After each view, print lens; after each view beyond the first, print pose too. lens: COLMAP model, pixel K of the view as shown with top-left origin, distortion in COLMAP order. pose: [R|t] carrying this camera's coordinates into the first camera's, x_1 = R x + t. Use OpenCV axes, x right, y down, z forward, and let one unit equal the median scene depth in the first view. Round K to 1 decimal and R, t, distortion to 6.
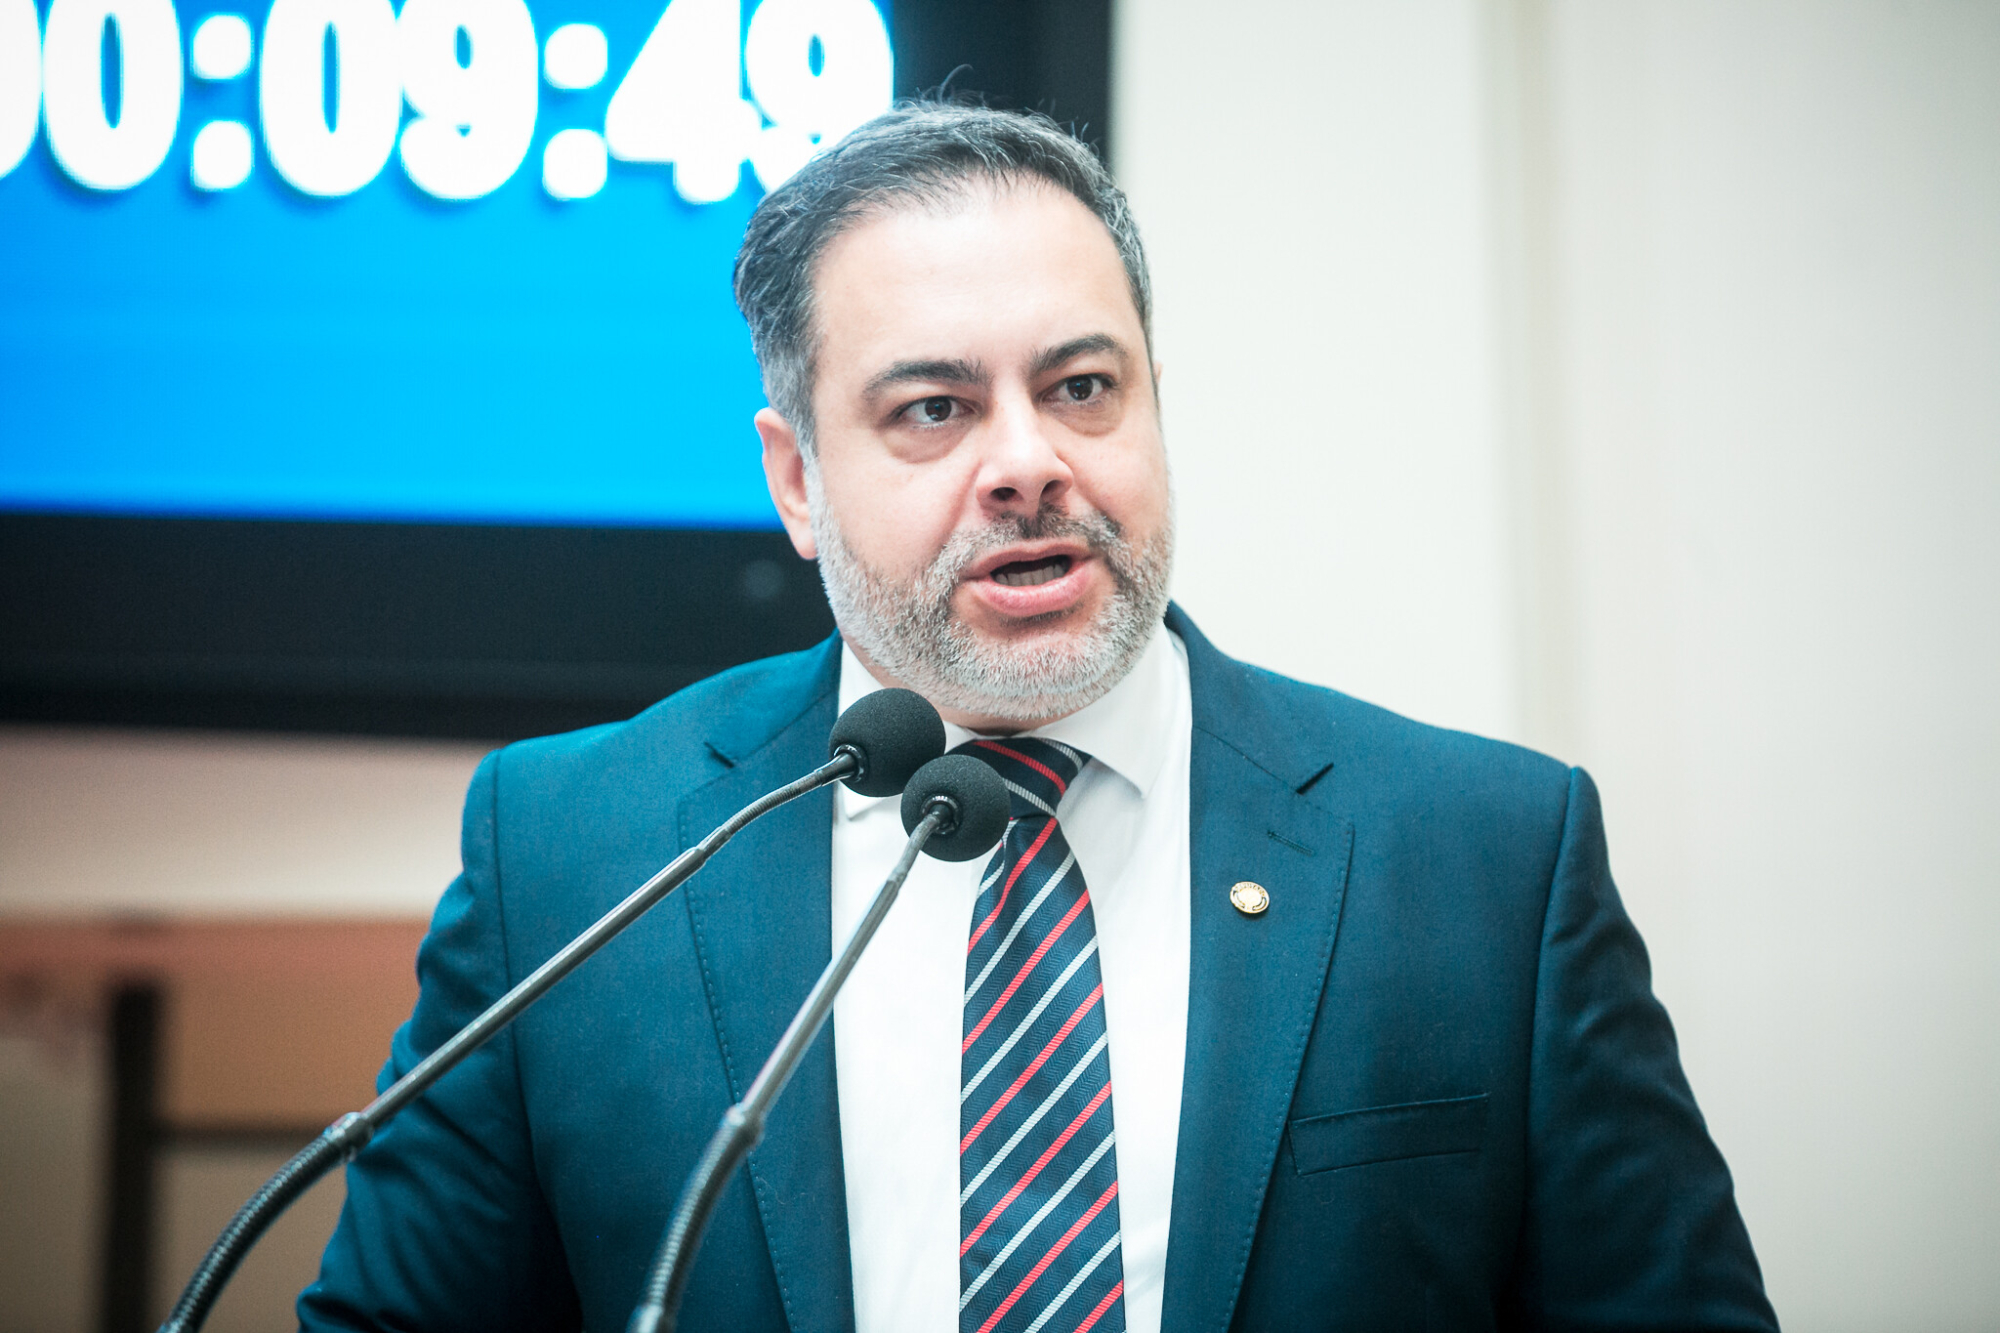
lens RADIAL K [[11518.3, 0, 998.5], [0, 11518.3, 626.7], [0, 0, 1]] dist [0.075254, 784.838969]
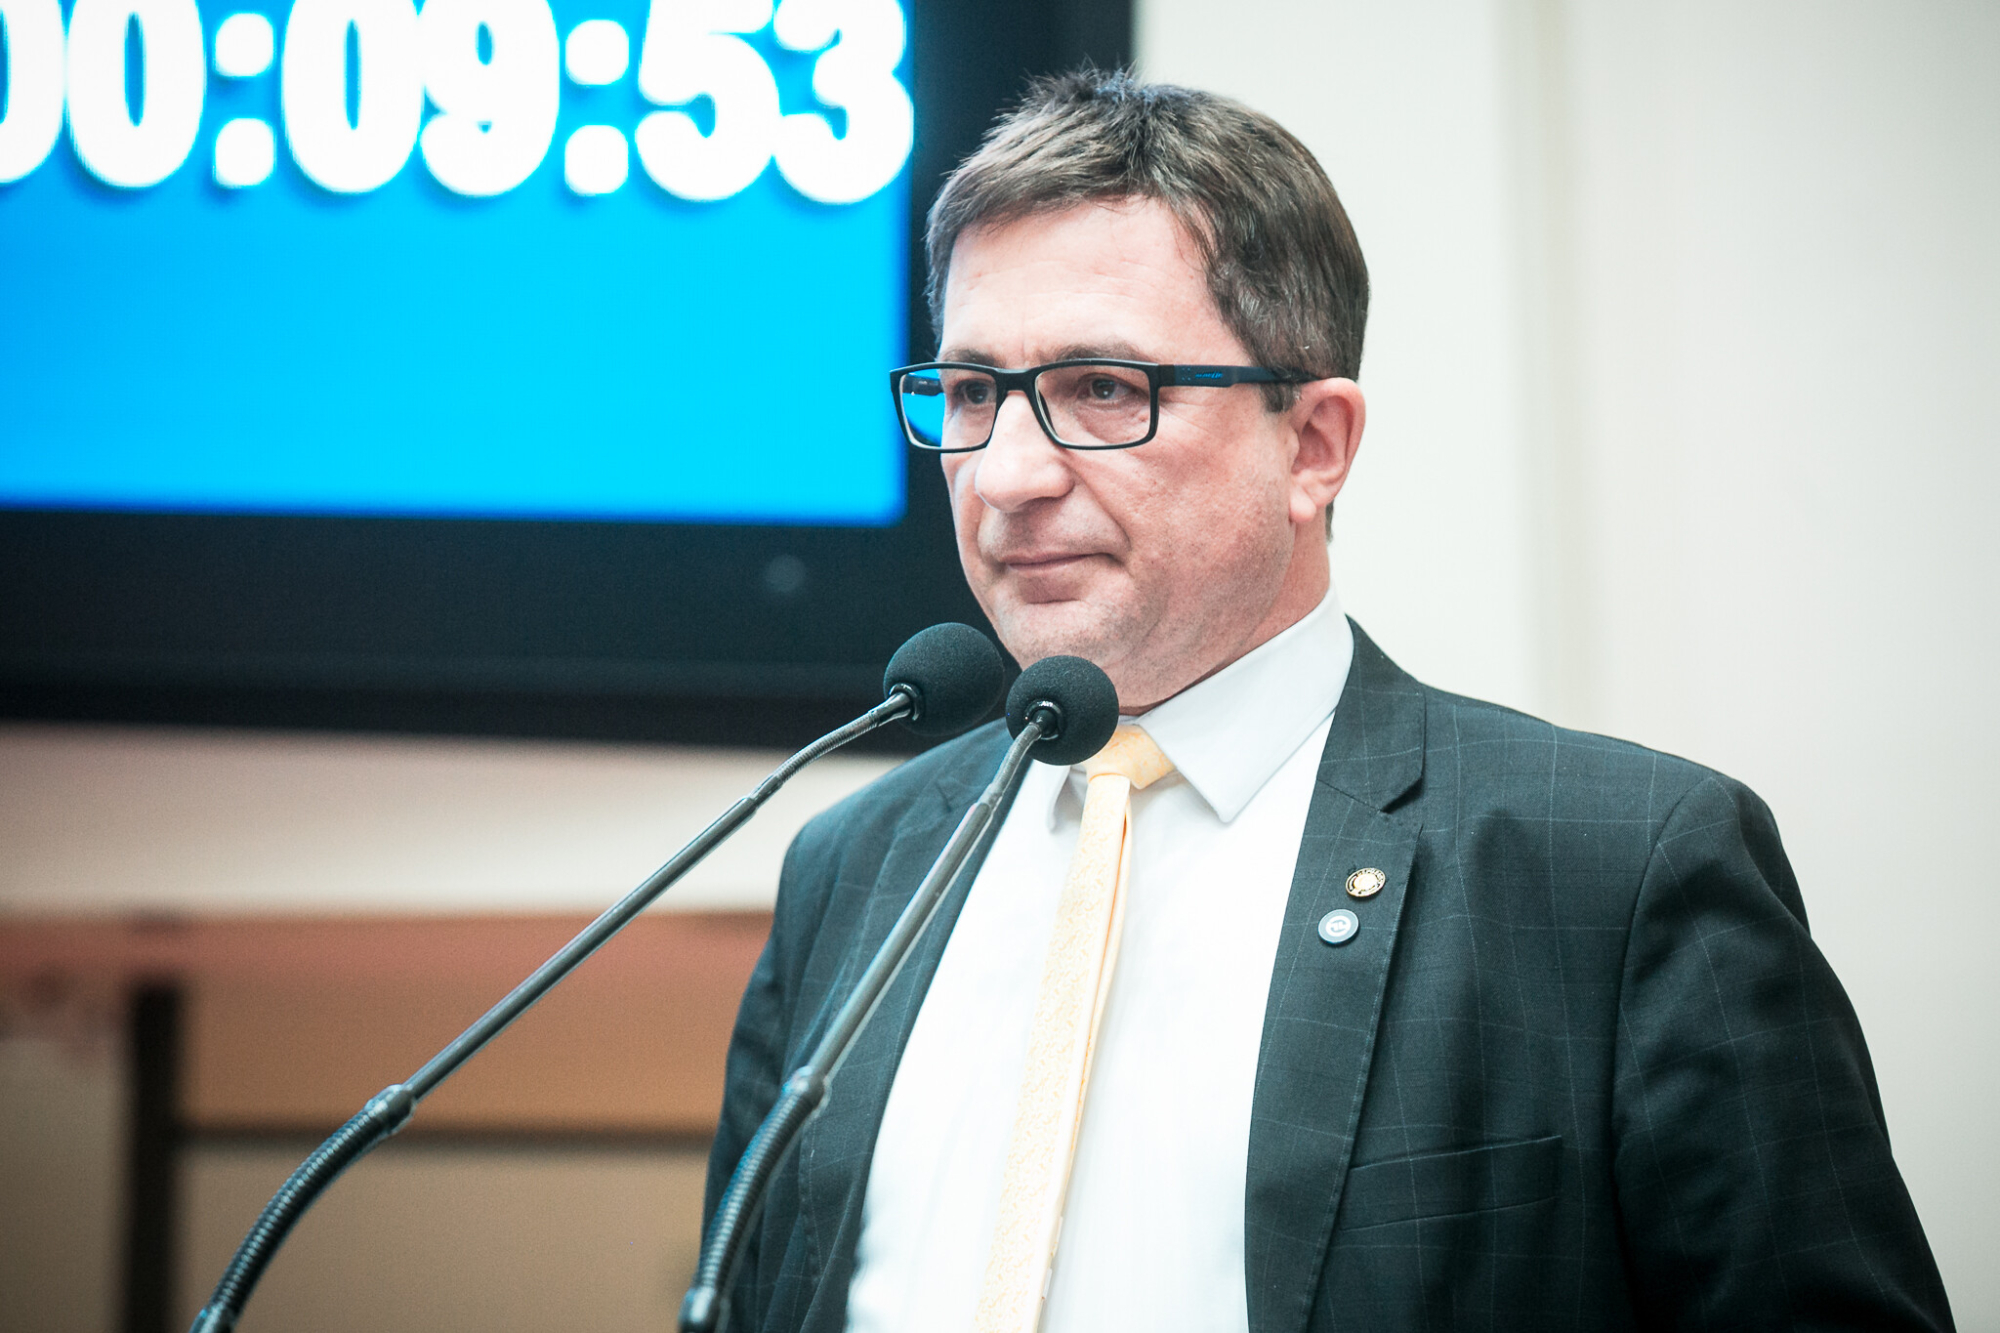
lens RADIAL K [[9799.6, 0, 1000.0], [0, 9799.6, 666.5], [0, 0, 1]] dist [-0.137658, 3.776646]
pose [[0.999993, -0.003717, 0.000128, -0.001904], [0.003717, 0.999973, 0.006378, -0.001355], [-0.000152, -0.006377, 0.999980, 0.171153]]
